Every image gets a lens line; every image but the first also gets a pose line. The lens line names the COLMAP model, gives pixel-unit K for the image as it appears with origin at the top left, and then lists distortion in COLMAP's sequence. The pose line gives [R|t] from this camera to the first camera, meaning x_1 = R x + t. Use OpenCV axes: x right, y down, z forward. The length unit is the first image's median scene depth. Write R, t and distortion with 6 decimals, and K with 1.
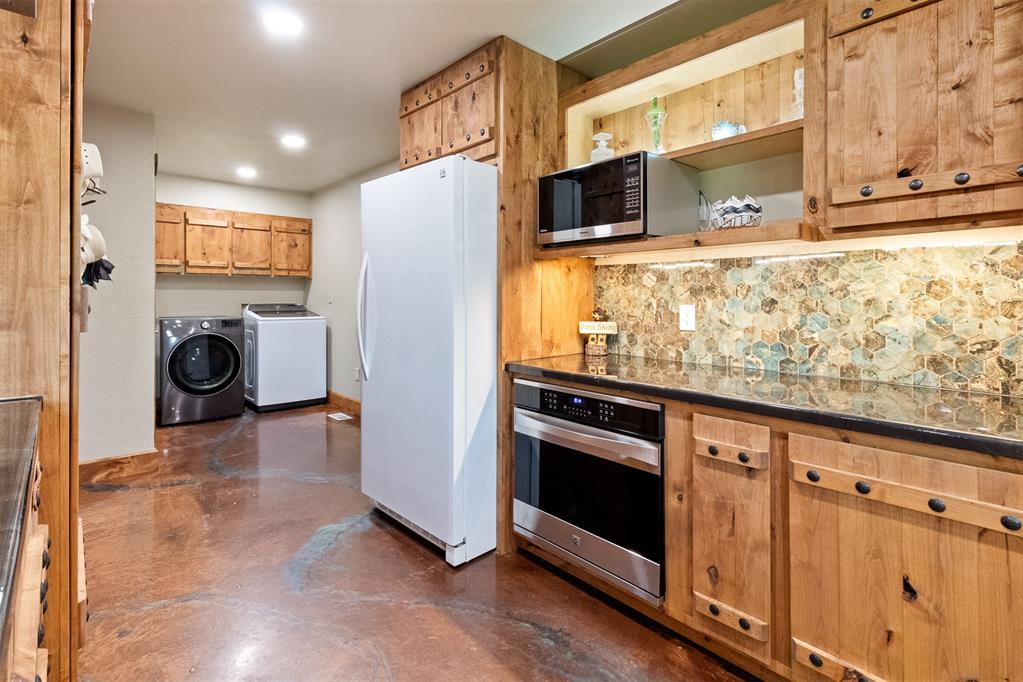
lens RADIAL K [[490.9, 0, 530.9], [0, 490.9, 295.9], [0, 0, 1]] dist [0.000150, 0.000207]
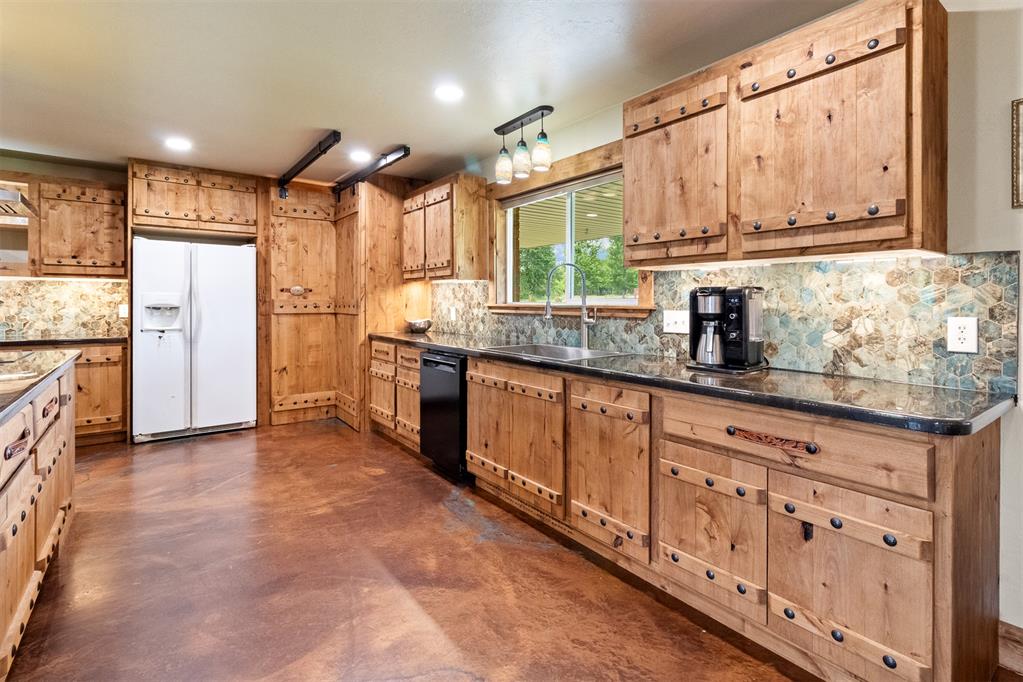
lens RADIAL K [[490.9, 0, 523.0], [0, 490.9, 304.2], [0, 0, 1]] dist [0.000150, 0.000207]
pose [[0.112195, -0.009042, 0.993645, -1.423493], [-0.007502, 0.999922, 0.009946, -0.017561], [-0.993658, -0.008571, 0.112119, -1.527009]]
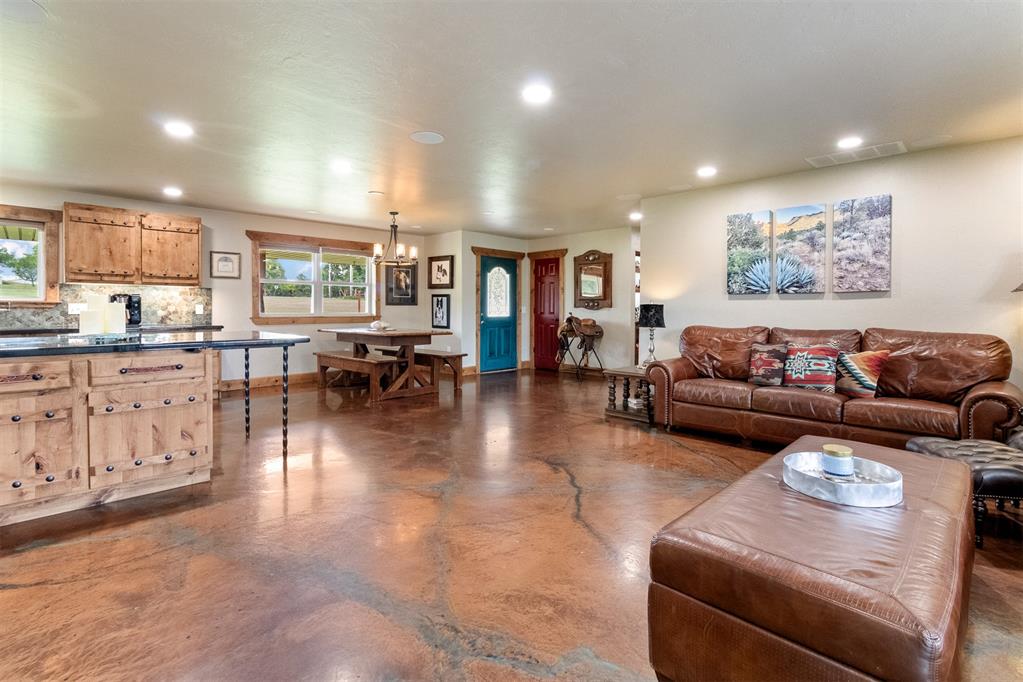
lens RADIAL K [[490.9, 0, 525.4], [0, 490.9, 313.1], [0, 0, 1]] dist [0.000150, 0.000207]
pose [[-0.999212, -0.009092, -0.038640, -2.510626], [-0.009214, 0.999953, 0.002981, 0.033719], [0.038611, 0.003335, -0.999249, 1.153999]]
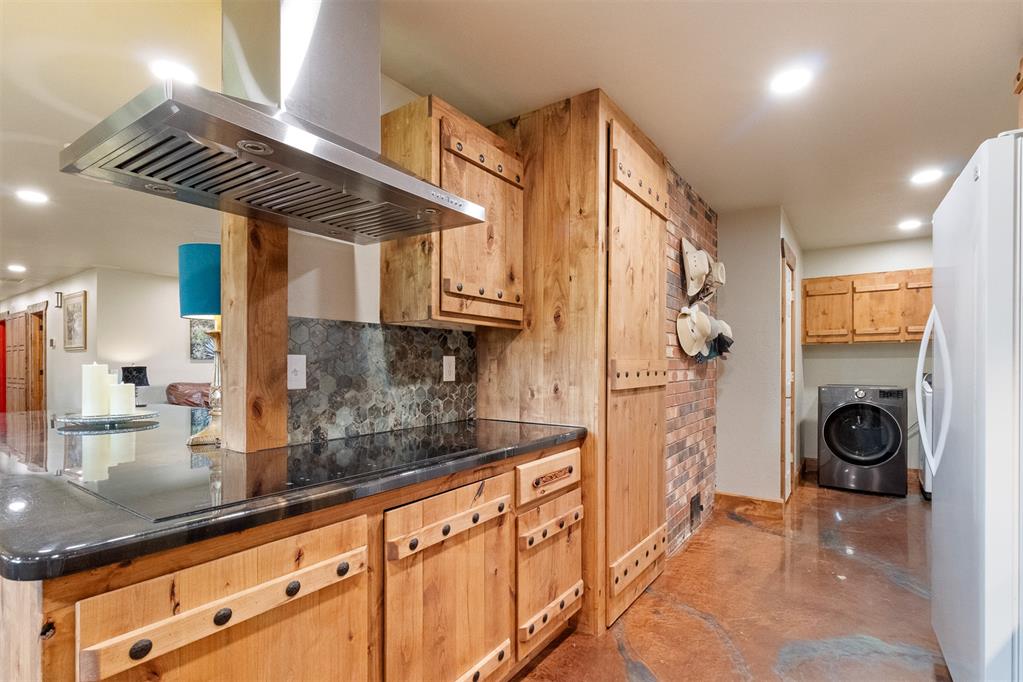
lens RADIAL K [[490.9, 0, 511.3], [0, 490.9, 369.1], [0, 0, 1]] dist [0.000150, 0.000207]
pose [[0.183771, 0.003130, -0.982964, 0.295771], [0.005612, 0.999975, 0.004233, 0.002413], [0.982953, -0.006294, 0.183749, 0.236351]]
